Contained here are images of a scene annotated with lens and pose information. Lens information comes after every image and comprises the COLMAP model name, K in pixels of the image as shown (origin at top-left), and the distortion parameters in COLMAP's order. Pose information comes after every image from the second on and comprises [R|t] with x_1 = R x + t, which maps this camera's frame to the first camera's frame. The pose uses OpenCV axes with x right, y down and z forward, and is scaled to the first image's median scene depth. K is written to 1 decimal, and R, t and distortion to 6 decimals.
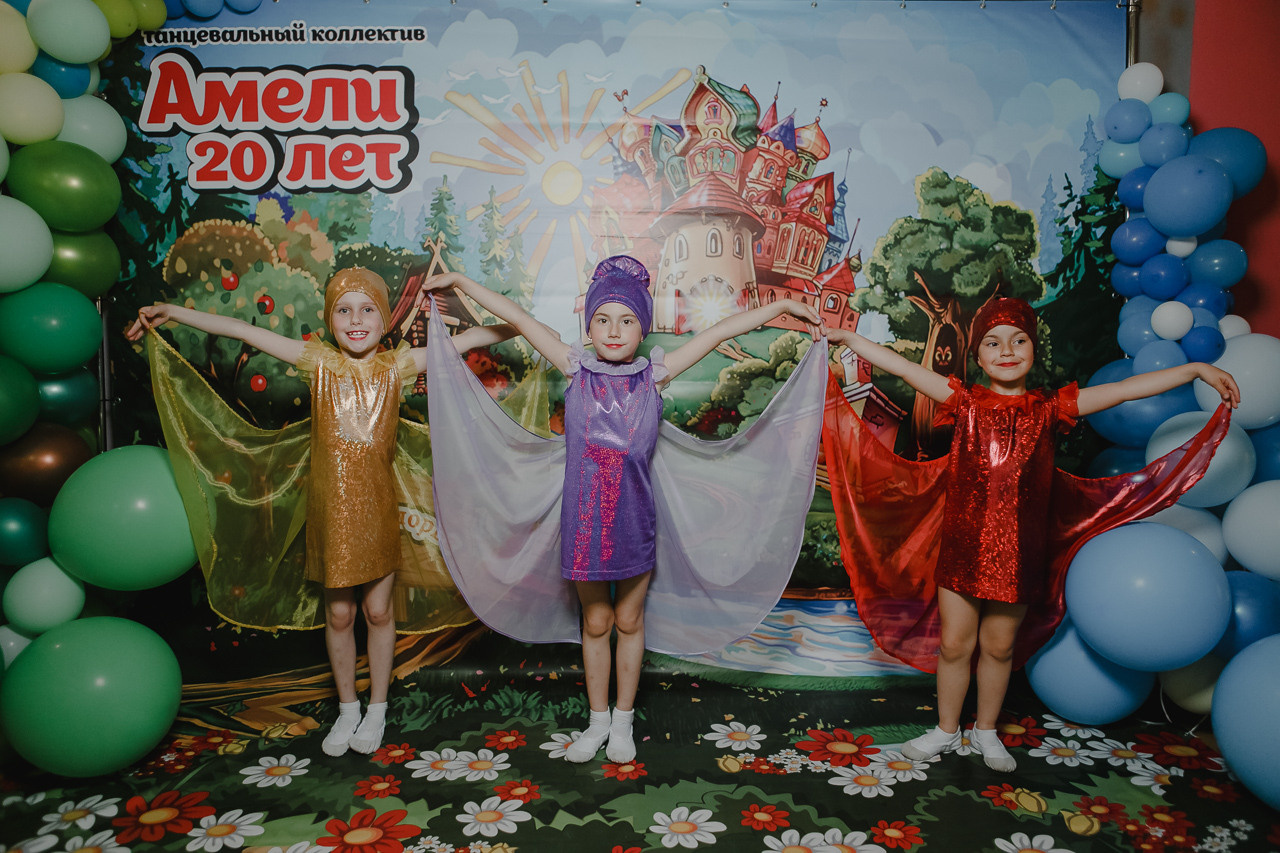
lens RADIAL K [[893.8, 0, 645.5], [0, 893.8, 419.8], [0, 0, 1]] dist [-0.094429, 0.069522]
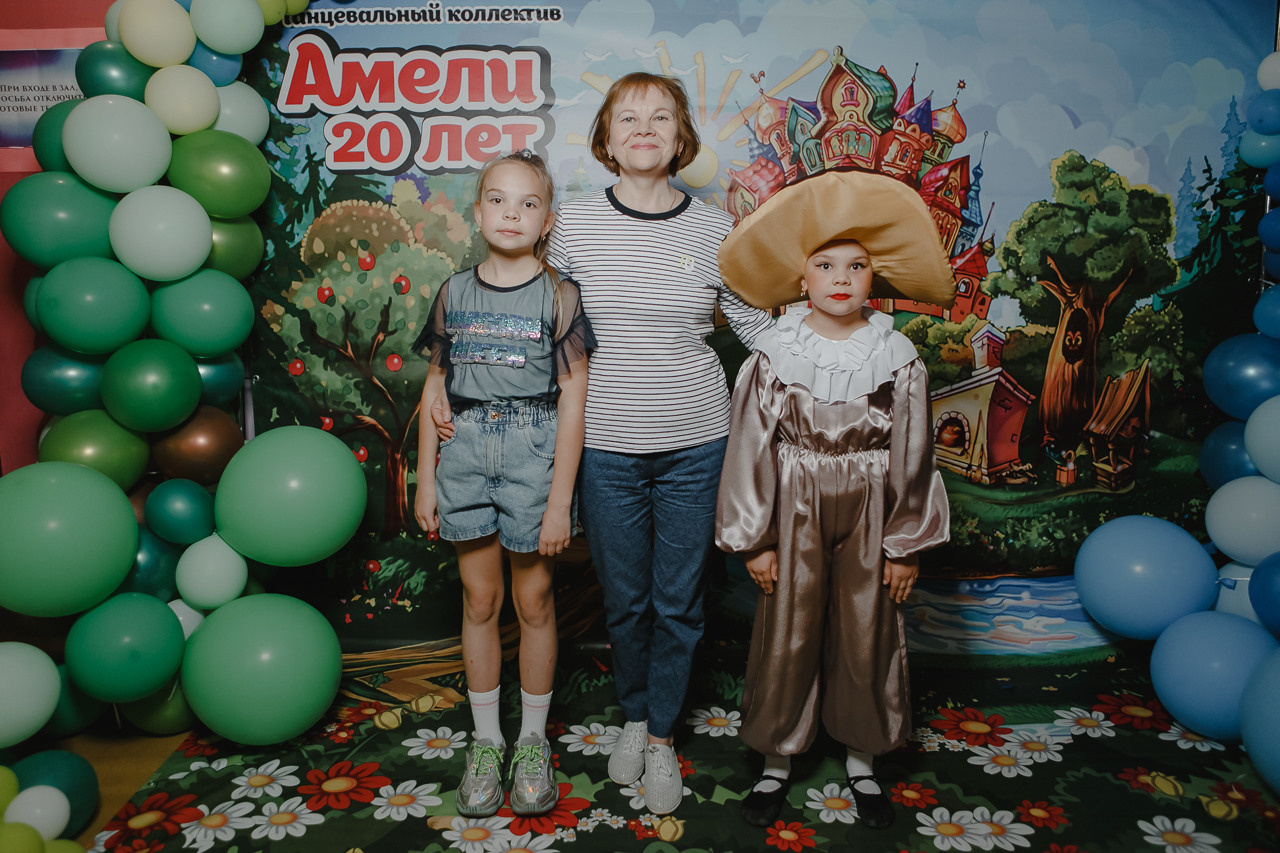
lens RADIAL K [[946.5, 0, 646.2], [0, 946.5, 399.4], [0, 0, 1]] dist [-0.099154, 0.081514]
pose [[0.999364, 0.009559, -0.034368, -0.113939], [-0.007959, 0.998892, 0.046390, -0.052450], [0.034773, -0.046087, 0.998332, -0.073241]]
